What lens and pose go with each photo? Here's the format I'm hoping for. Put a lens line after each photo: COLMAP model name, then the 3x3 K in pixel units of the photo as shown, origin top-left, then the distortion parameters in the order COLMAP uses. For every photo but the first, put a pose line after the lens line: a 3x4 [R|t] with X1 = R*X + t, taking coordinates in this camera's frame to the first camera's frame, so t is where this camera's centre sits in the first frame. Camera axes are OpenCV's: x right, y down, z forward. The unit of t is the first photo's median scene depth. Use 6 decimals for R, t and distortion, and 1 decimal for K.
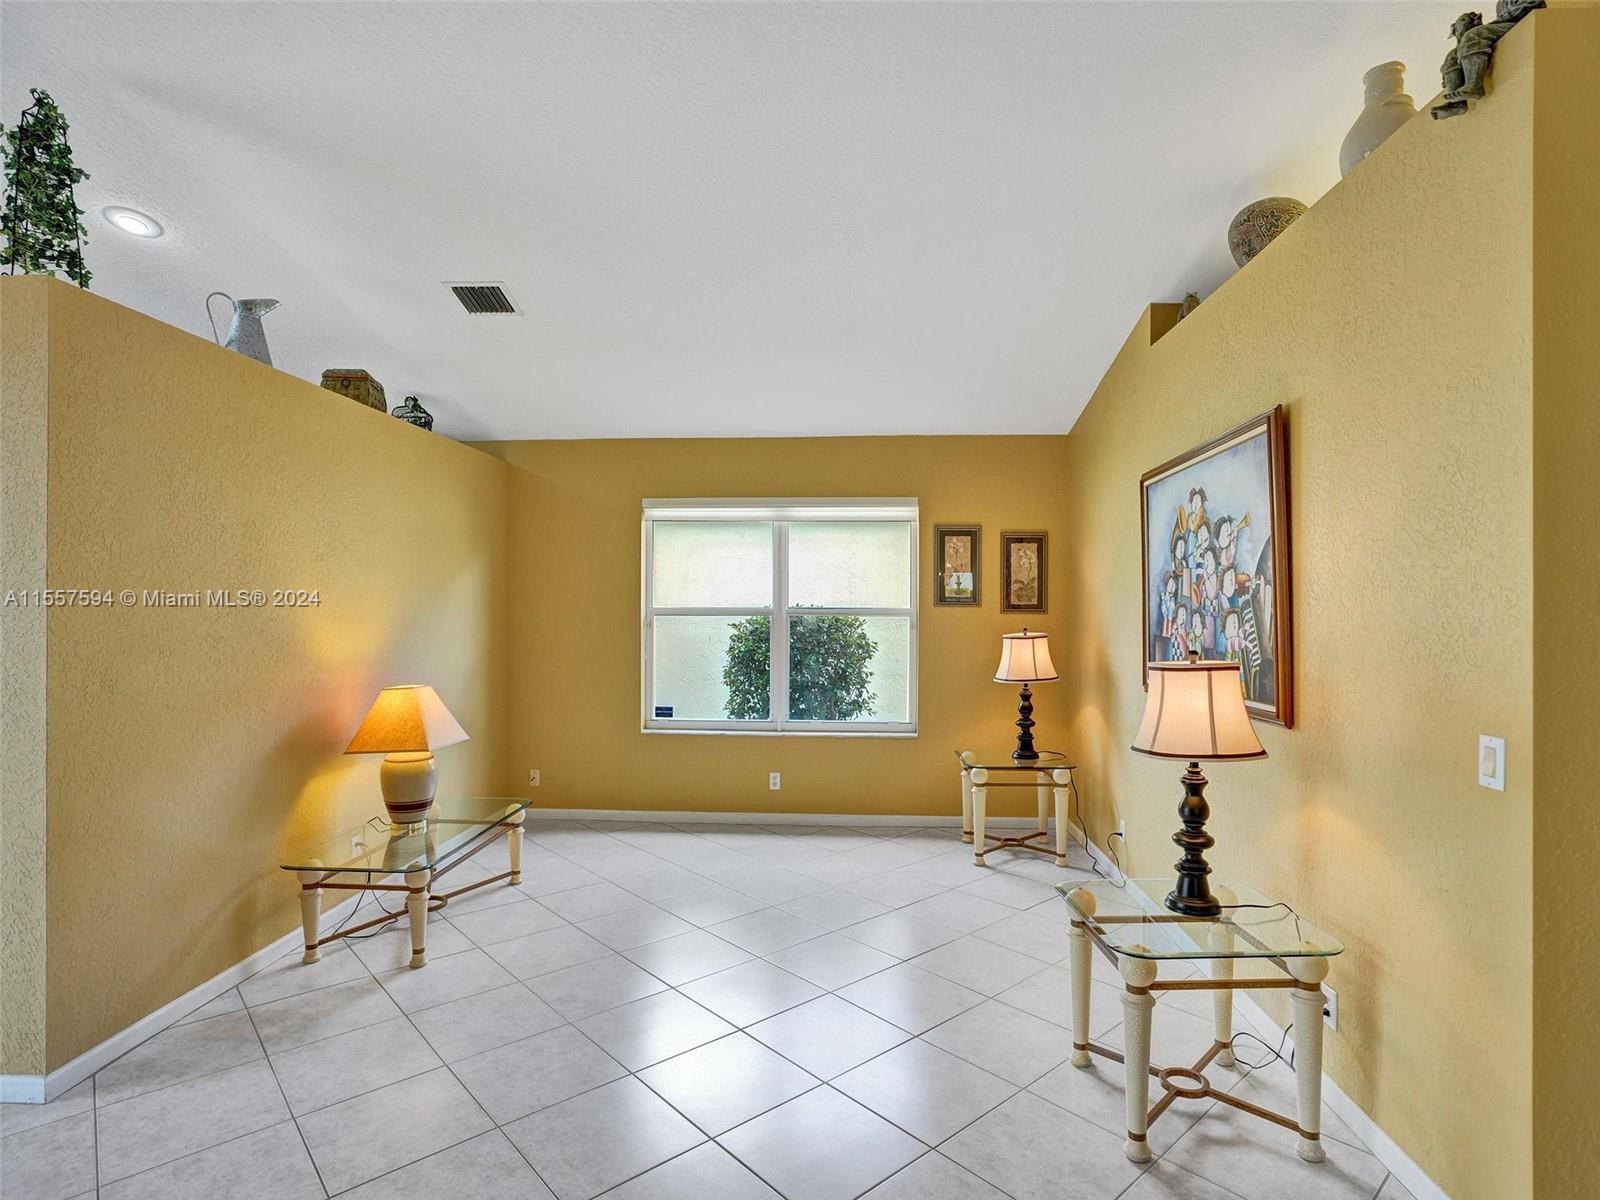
lens RADIAL K [[849.8, 0, 809.3], [0, 849.8, 597.6], [0, 0, 1]] dist [-0.055166, 0.029624]
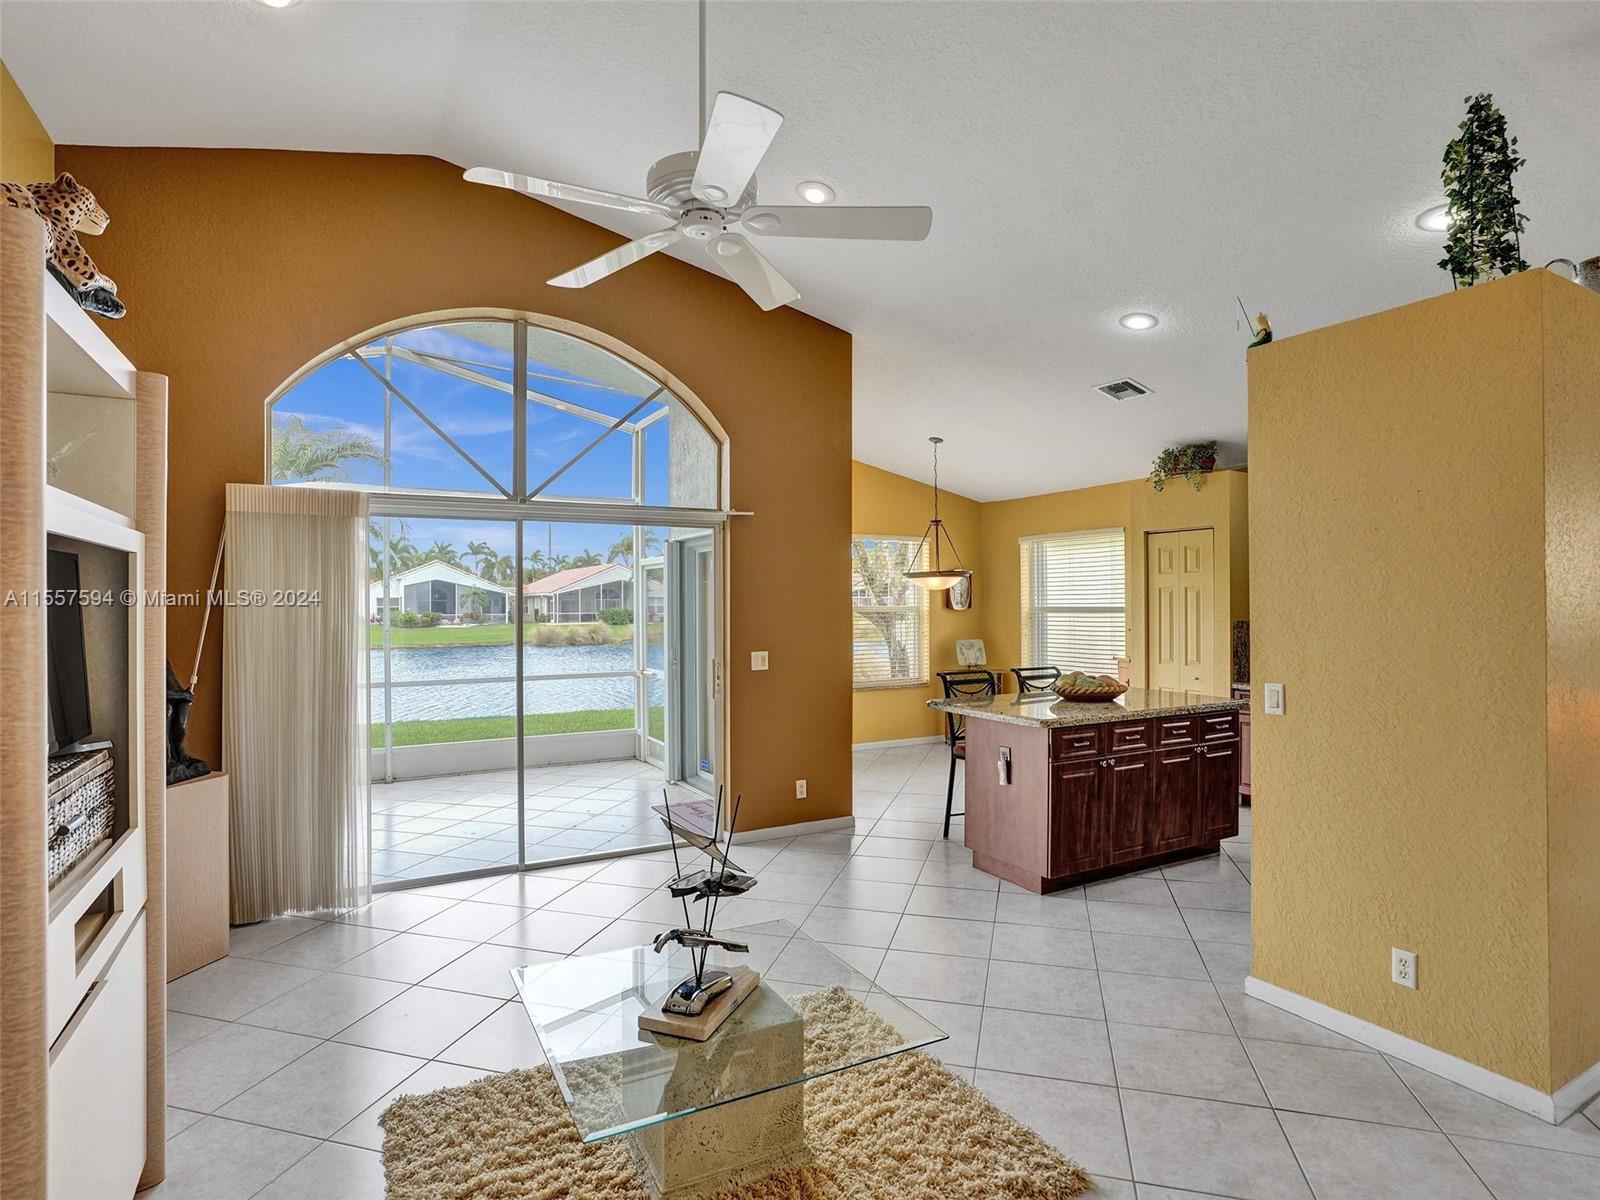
lens RADIAL K [[849.8, 0, 791.5], [0, 849.8, 600.2], [0, 0, 1]] dist [-0.055166, 0.029624]
pose [[0.538585, -0.007439, -0.842539, -0.366170], [0.010224, 0.999945, -0.002293, -0.004287], [0.842509, -0.007379, 0.538631, -0.167145]]
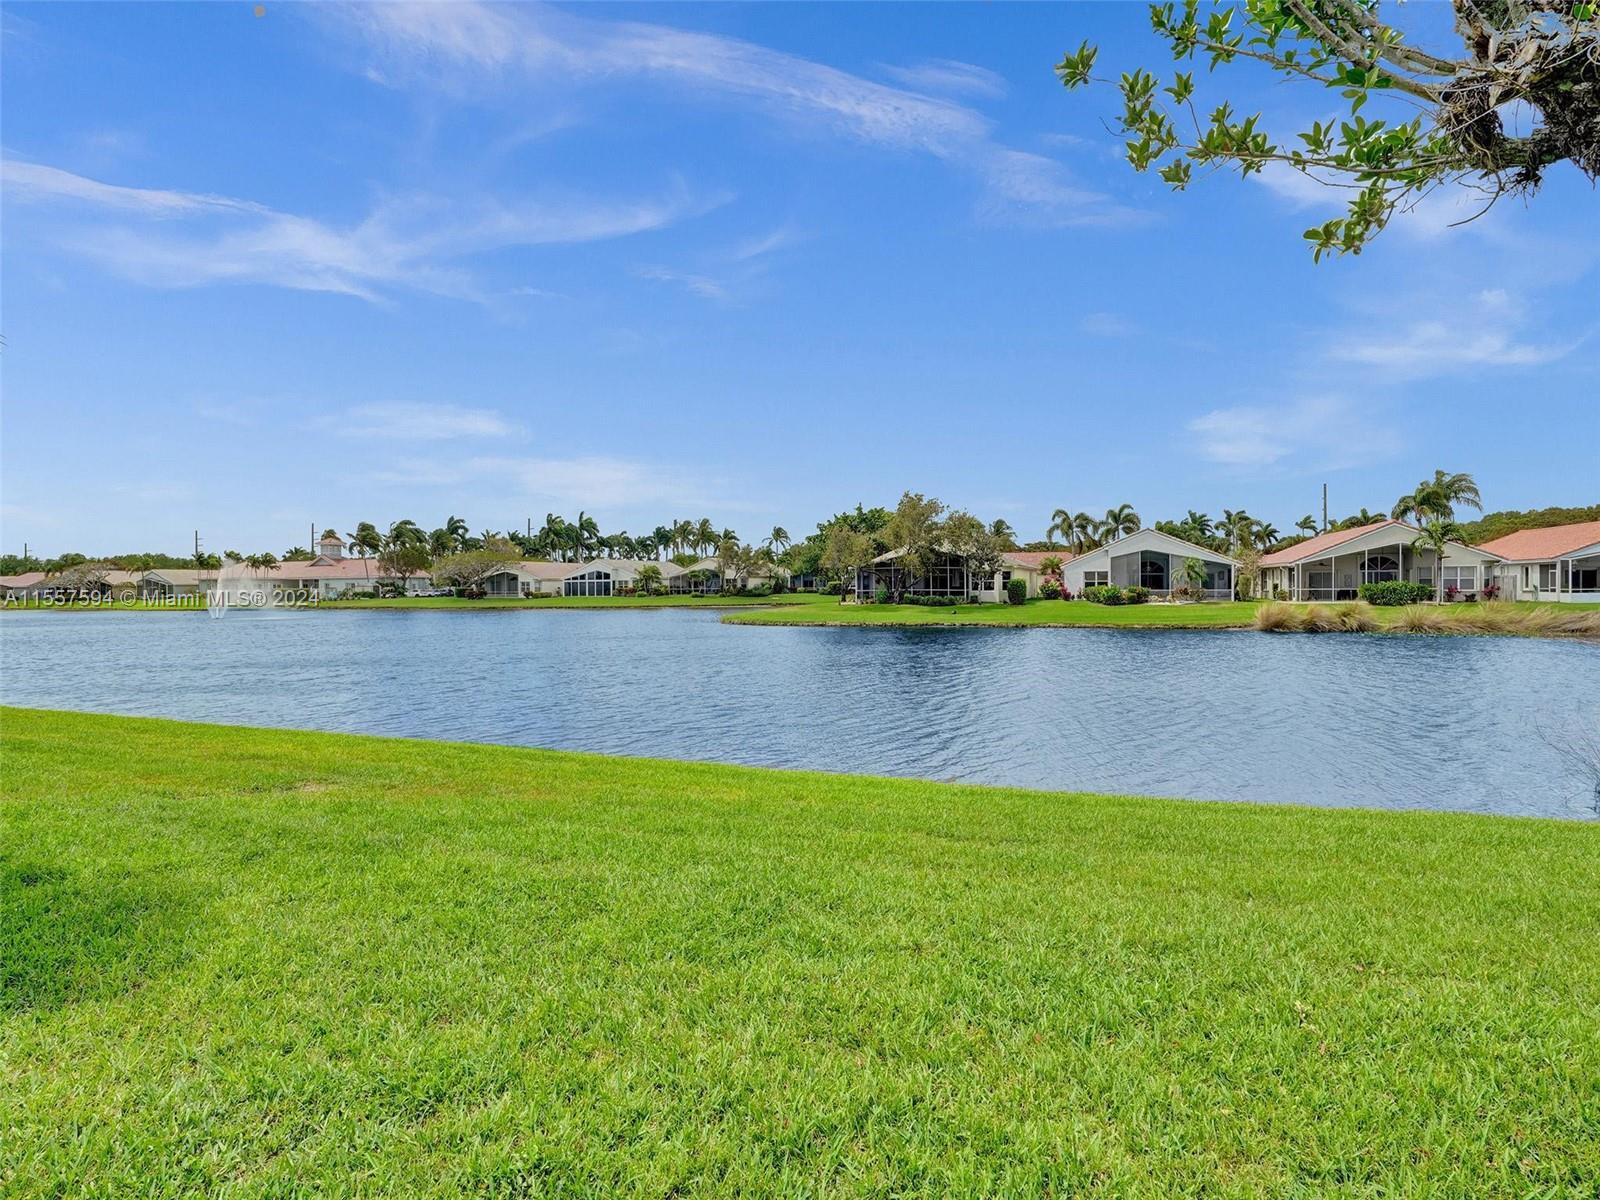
lens RADIAL K [[849.8, 0, 800.3], [0, 849.8, 591.4], [0, 0, 1]] dist [-0.055166, 0.029624]
pose [[-0.291306, 0.010196, -0.956576, -2.448709], [0.017674, 0.999830, 0.005275, 0.003332], [0.956467, -0.015370, -0.291437, 1.422395]]
